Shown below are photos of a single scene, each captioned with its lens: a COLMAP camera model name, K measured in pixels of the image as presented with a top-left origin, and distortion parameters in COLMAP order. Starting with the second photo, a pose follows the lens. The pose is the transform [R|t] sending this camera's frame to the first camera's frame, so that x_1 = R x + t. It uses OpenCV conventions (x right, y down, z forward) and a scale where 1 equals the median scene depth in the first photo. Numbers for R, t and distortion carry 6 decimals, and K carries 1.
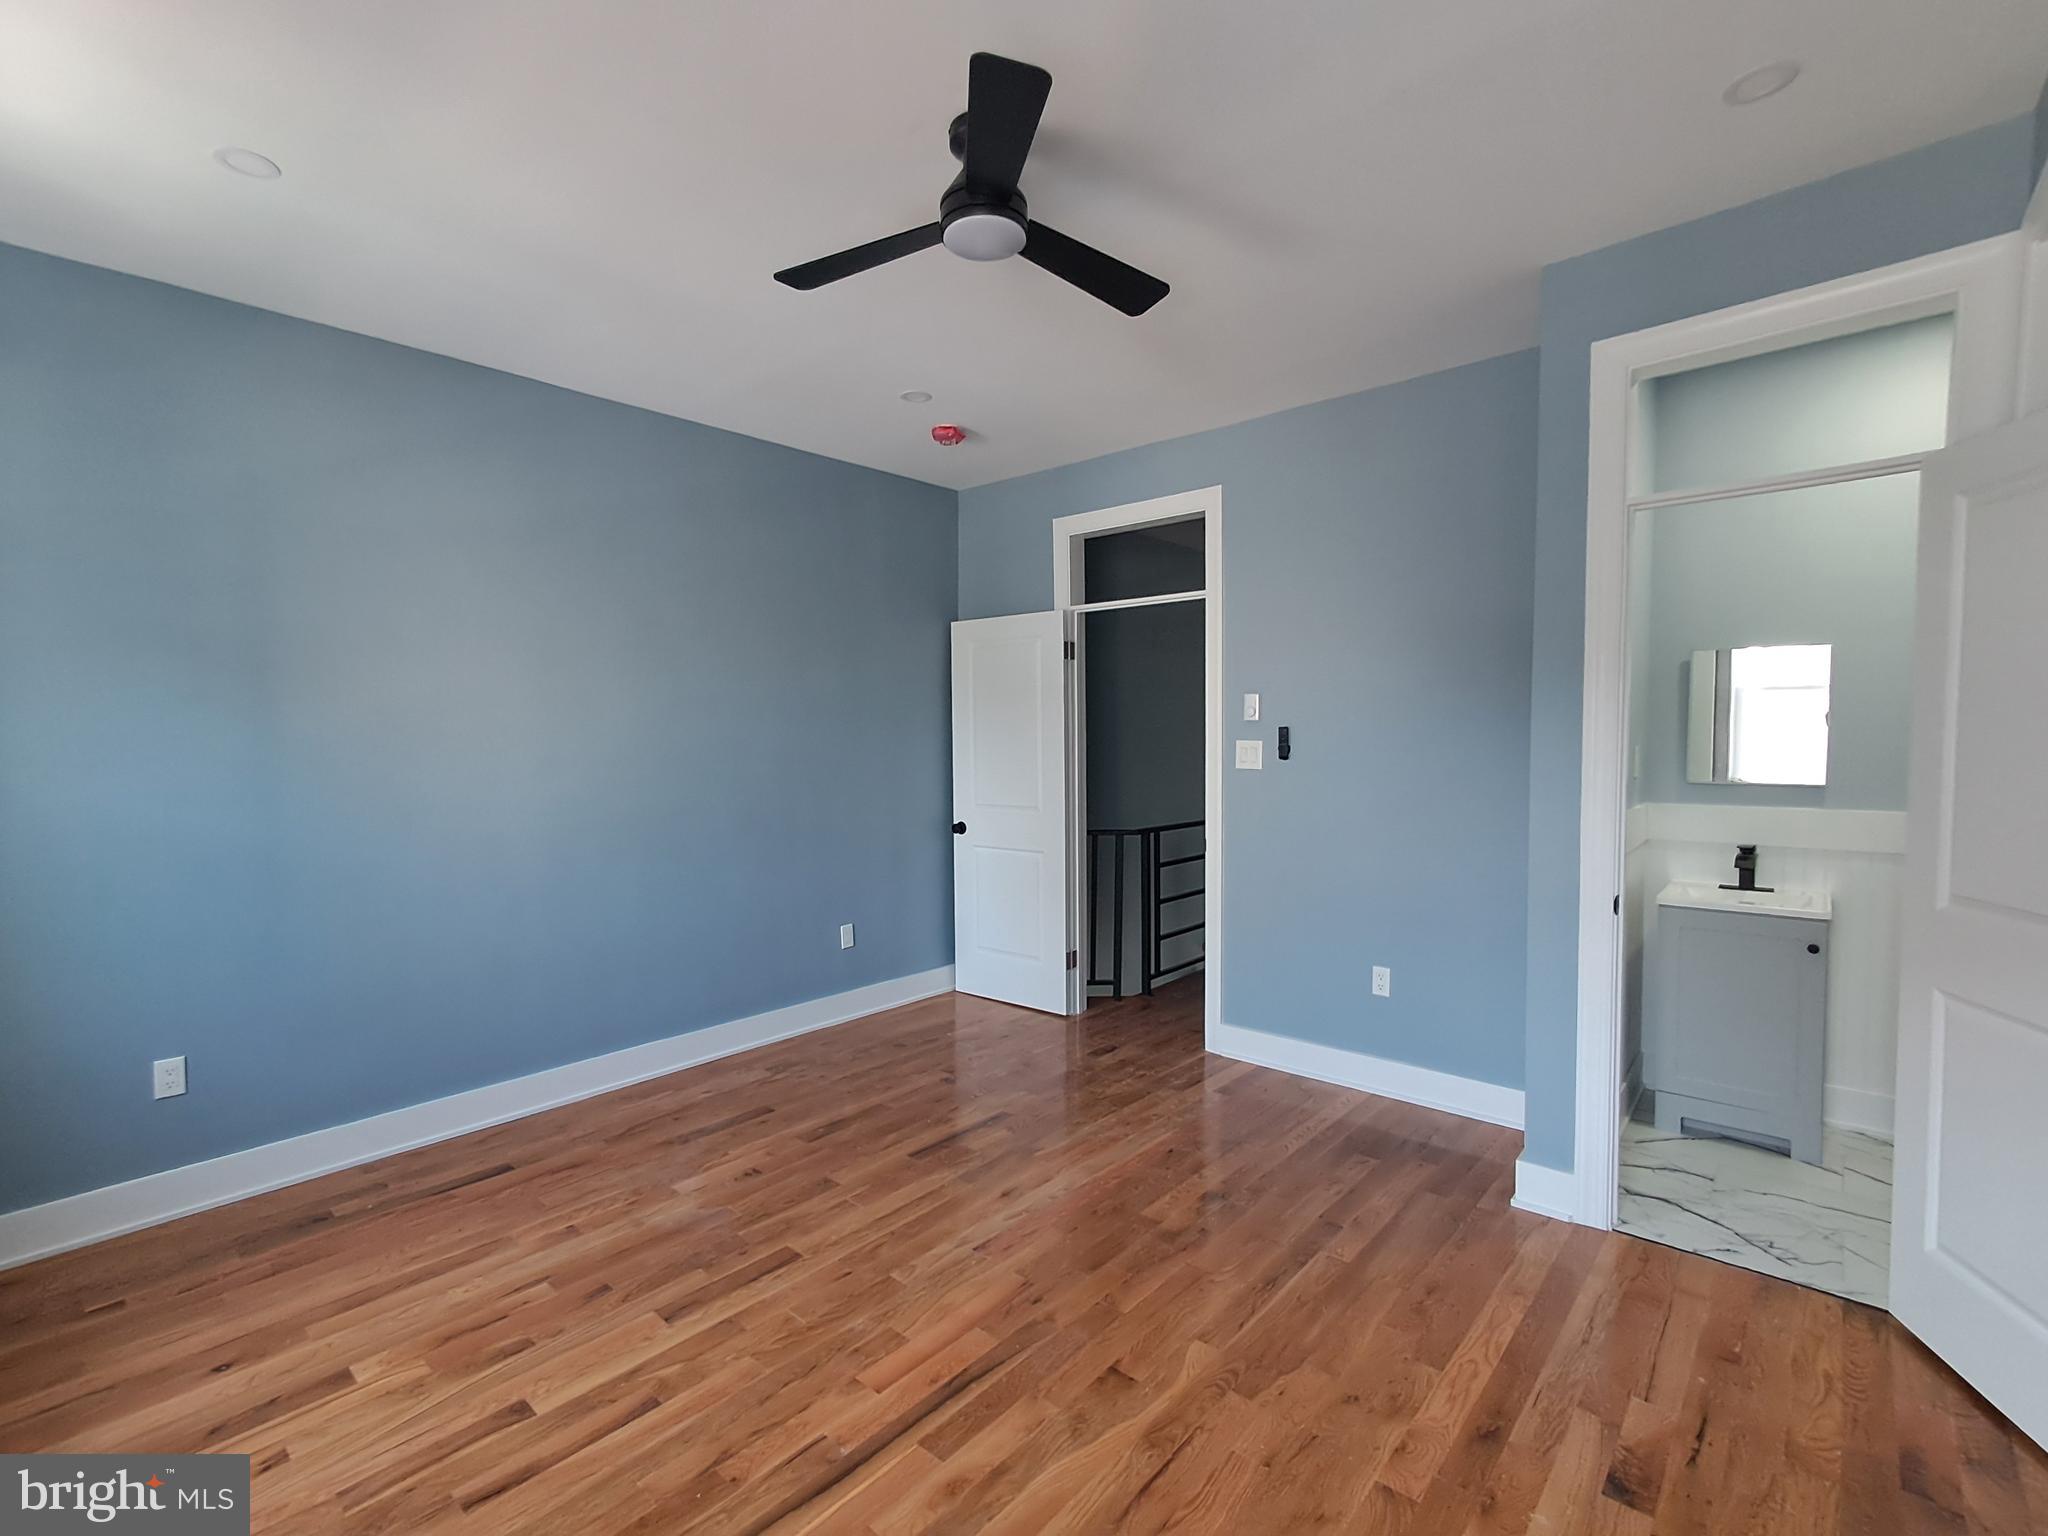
lens RADIAL K [[930.0, 0, 1032.6], [0, 930.0, 780.2], [0, 0, 1]] dist [0.004057, 0.000504]
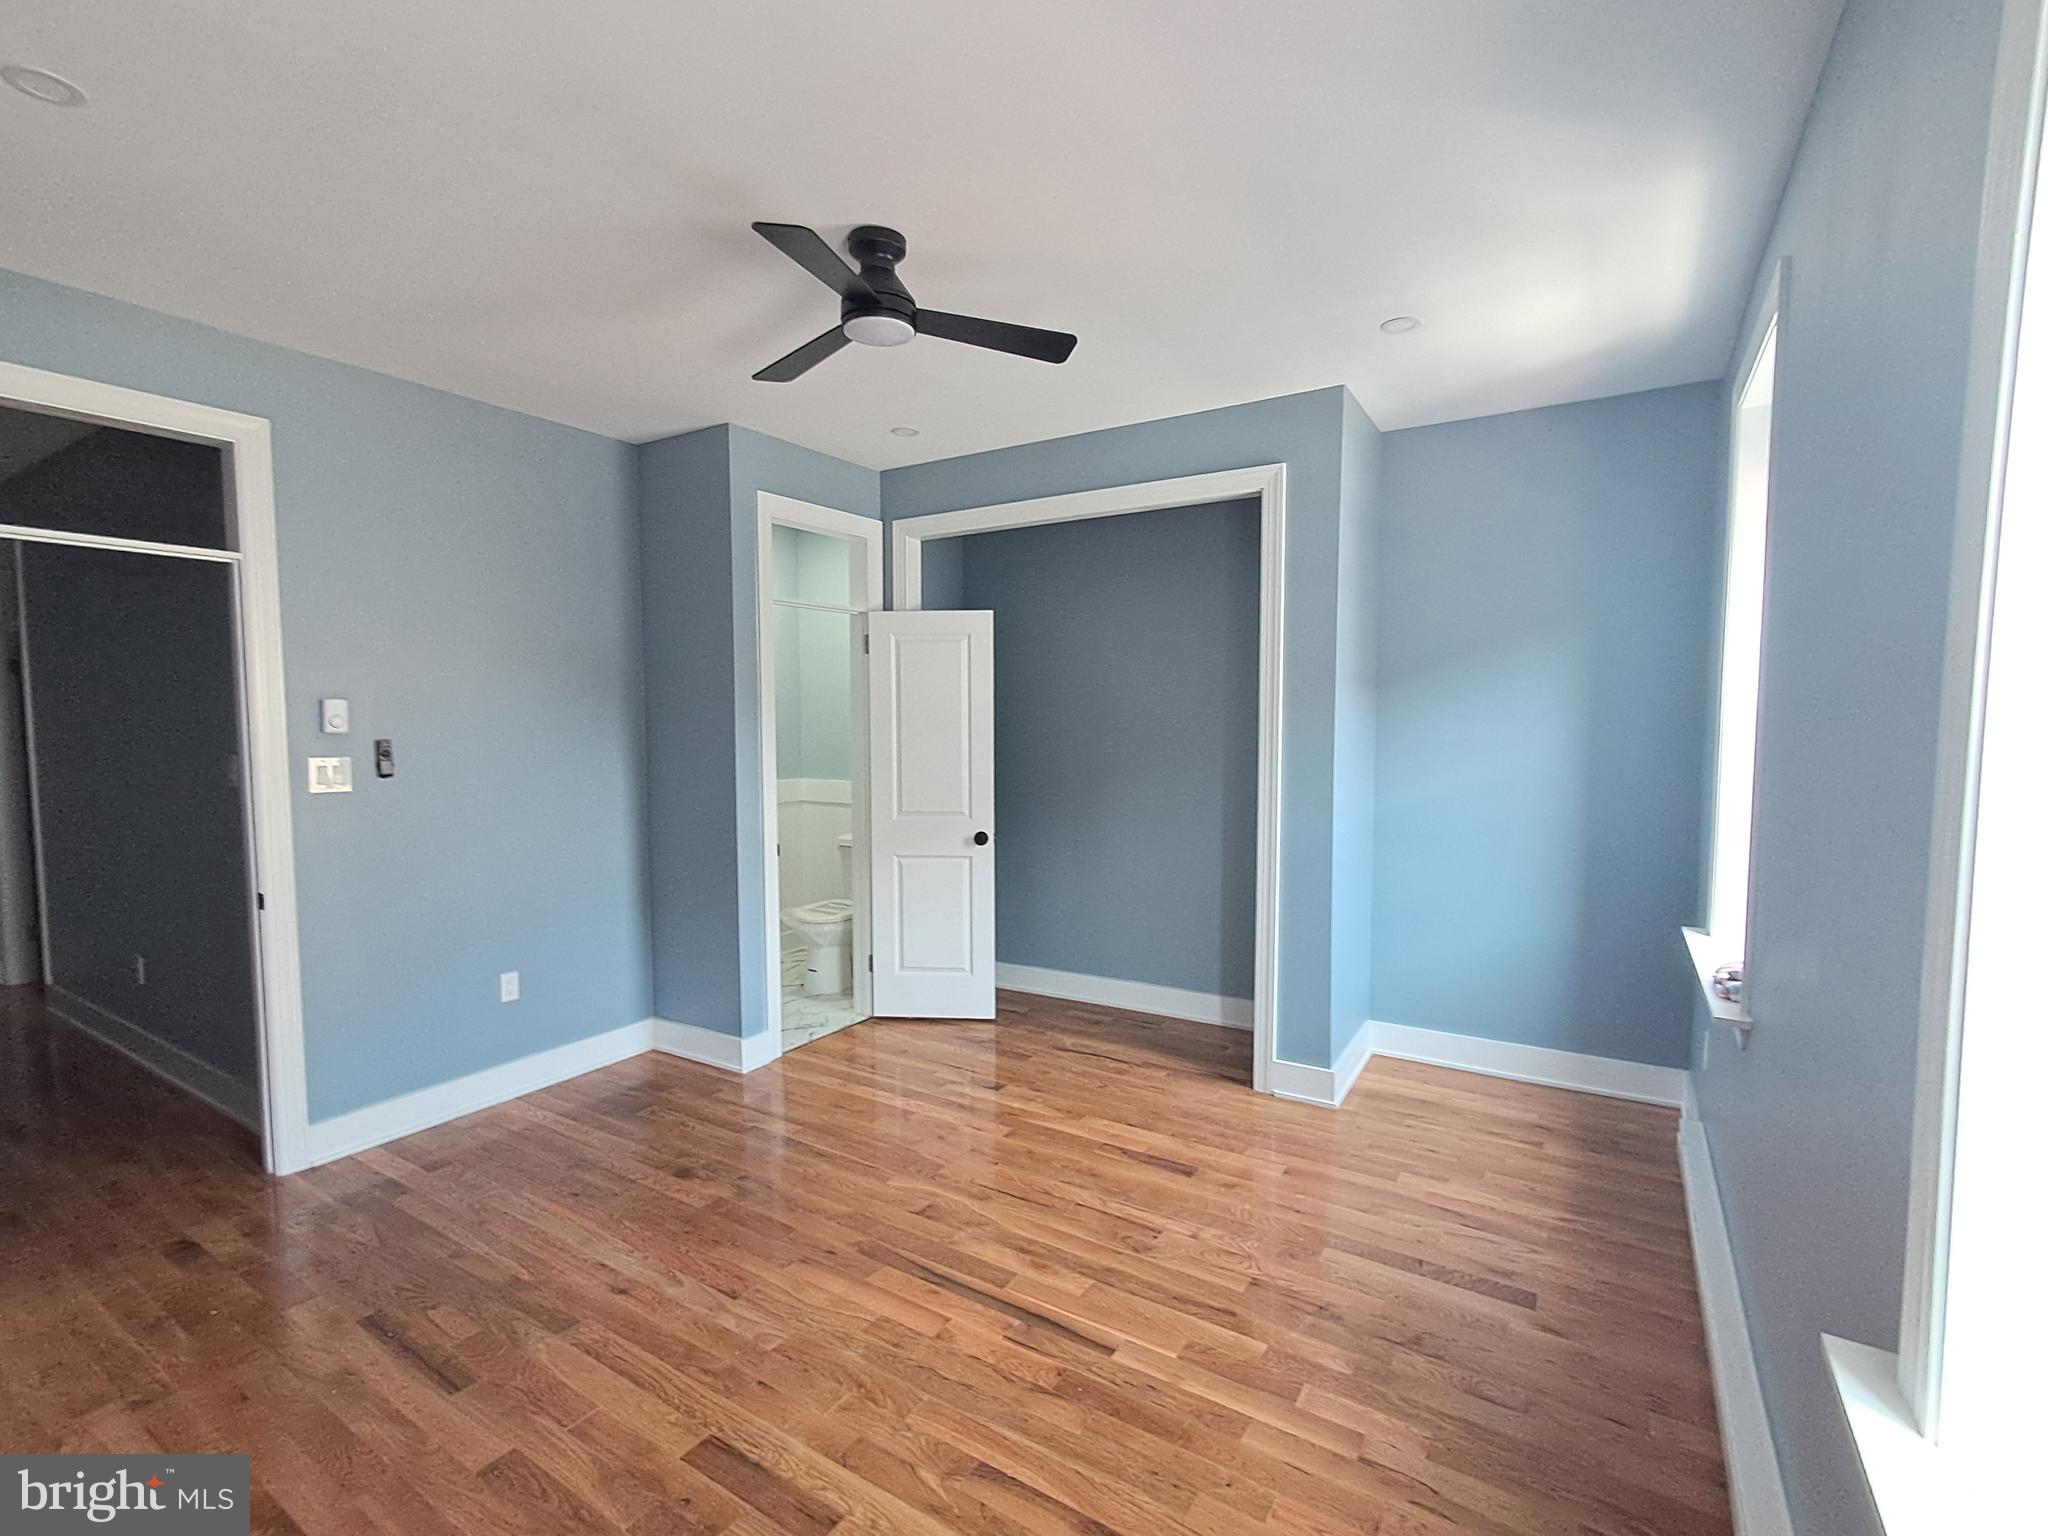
lens RADIAL K [[930.0, 0, 1032.6], [0, 930.0, 780.2], [0, 0, 1]] dist [0.004057, 0.000504]
pose [[-0.164787, -0.054043, 0.984848, -0.969035], [0.052039, 0.996631, 0.063397, -0.062228], [-0.984955, 0.061698, -0.161419, 0.784108]]
